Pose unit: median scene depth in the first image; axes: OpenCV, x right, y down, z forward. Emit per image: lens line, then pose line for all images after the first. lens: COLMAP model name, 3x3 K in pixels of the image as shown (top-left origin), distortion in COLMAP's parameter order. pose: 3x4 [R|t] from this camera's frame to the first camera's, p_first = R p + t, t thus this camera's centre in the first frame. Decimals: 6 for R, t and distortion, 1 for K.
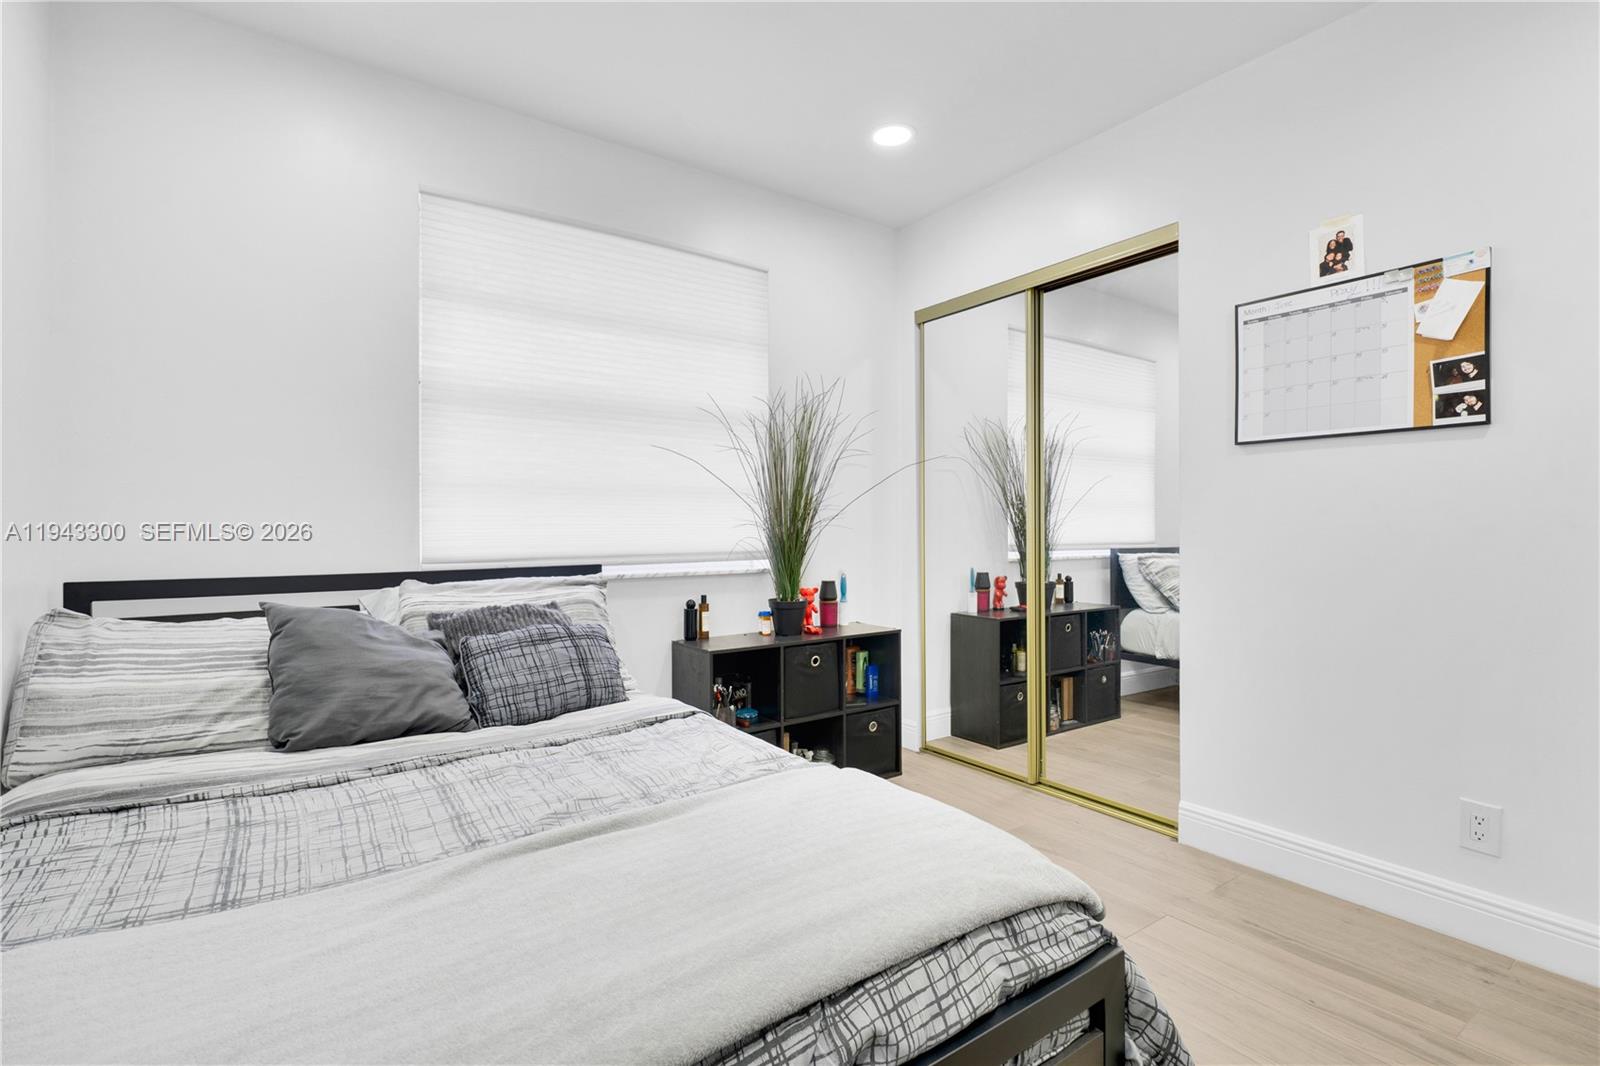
lens RADIAL K [[725.3, 0, 806.5], [0, 725.3, 531.7], [0, 0, 1]] dist [0.003472, 0.000036]
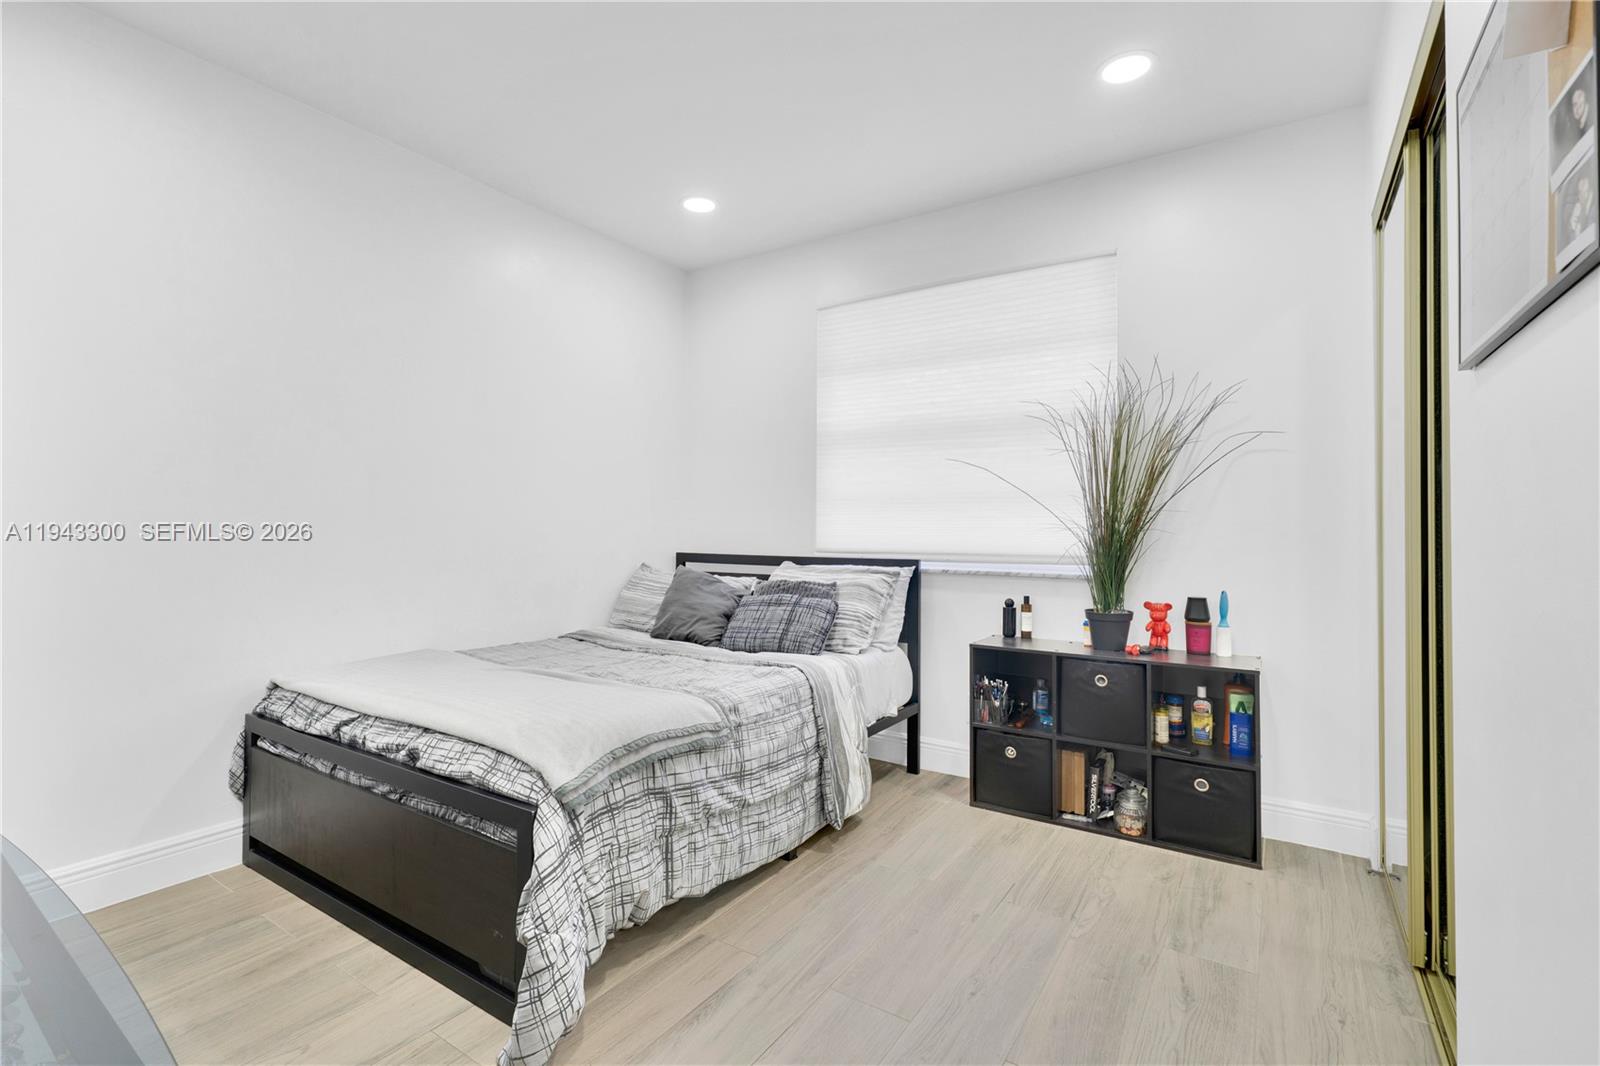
lens RADIAL K [[725.3, 0, 812.6], [0, 725.3, 525.6], [0, 0, 1]] dist [0.003472, 0.000036]
pose [[0.384121, 0.002993, -0.923278, 0.710382], [-0.011448, 0.999933, -0.001521, -0.007425], [0.923212, 0.011154, 0.384130, 0.329898]]
